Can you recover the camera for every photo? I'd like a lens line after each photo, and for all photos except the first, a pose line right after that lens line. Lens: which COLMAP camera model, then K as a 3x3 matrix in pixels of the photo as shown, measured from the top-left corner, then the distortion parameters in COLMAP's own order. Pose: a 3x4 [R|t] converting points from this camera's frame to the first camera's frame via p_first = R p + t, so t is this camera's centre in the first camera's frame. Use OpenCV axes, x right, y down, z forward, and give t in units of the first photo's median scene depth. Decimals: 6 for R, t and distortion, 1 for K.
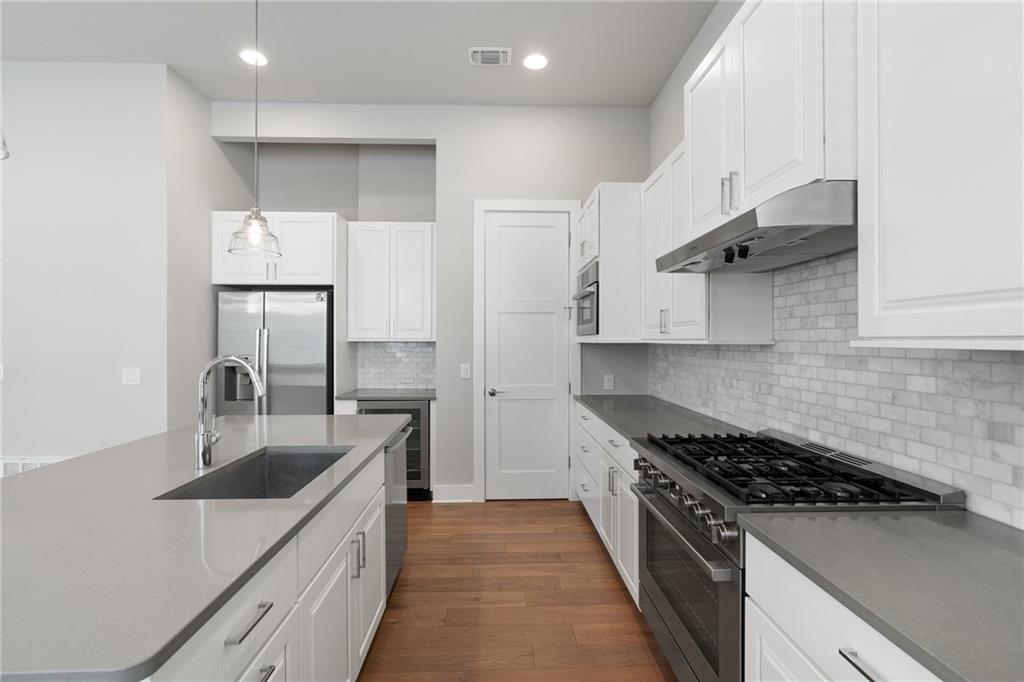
lens RADIAL K [[466.6, 0, 510.5], [0, 466.6, 340.8], [0, 0, 1]] dist [-0.013715, 0.004907]
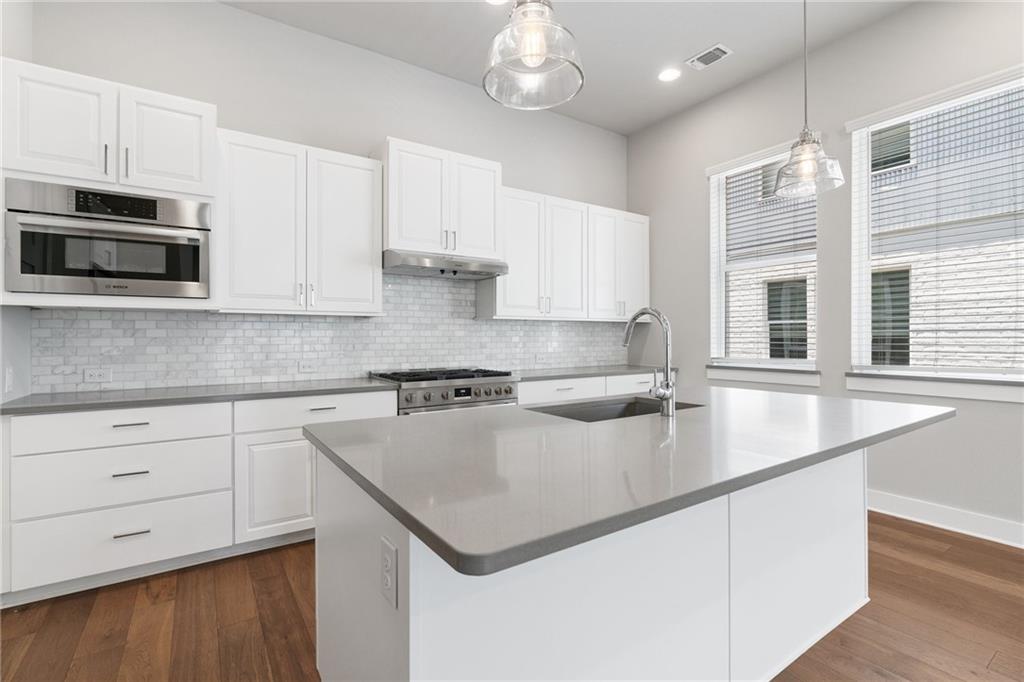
lens RADIAL K [[466.6, 0, 514.9], [0, 466.6, 335.8], [0, 0, 1]] dist [-0.013715, 0.004907]
pose [[-0.534177, 0.000566, 0.845372, -0.785143], [0.002111, 0.999998, 0.000664, 0.050892], [-0.845370, 0.002140, -0.534177, 1.059043]]
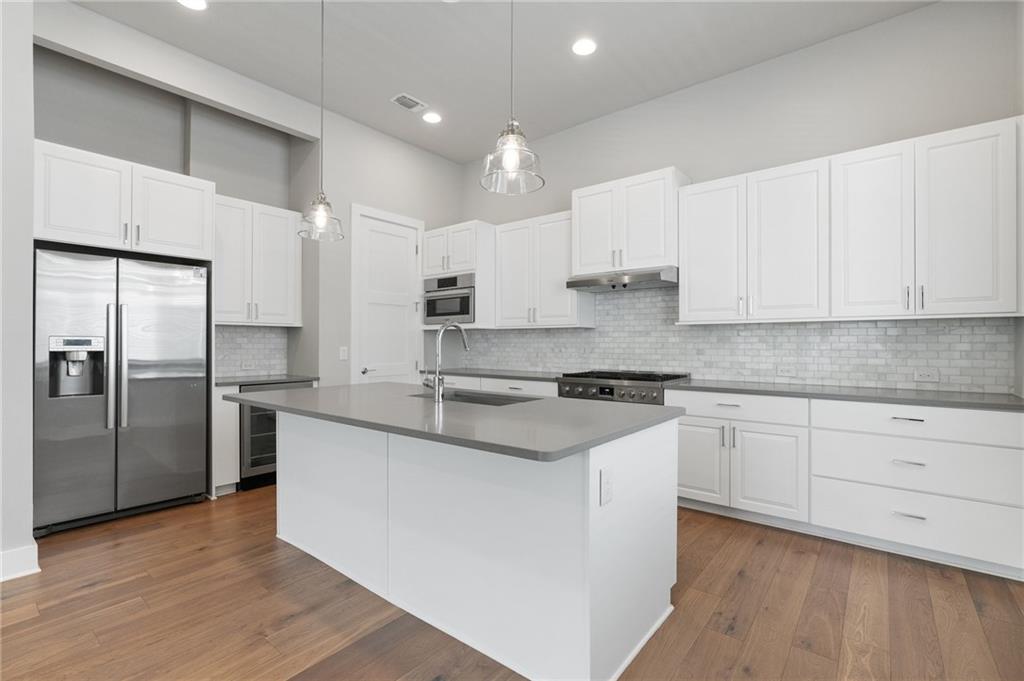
lens RADIAL K [[466.6, 0, 507.8], [0, 466.6, 341.6], [0, 0, 1]] dist [-0.013715, 0.004907]
pose [[0.655949, 0.003287, 0.754798, -0.921079], [-0.000025, 0.999991, -0.004334, 0.056545], [-0.754806, 0.002824, 0.655942, -0.047557]]
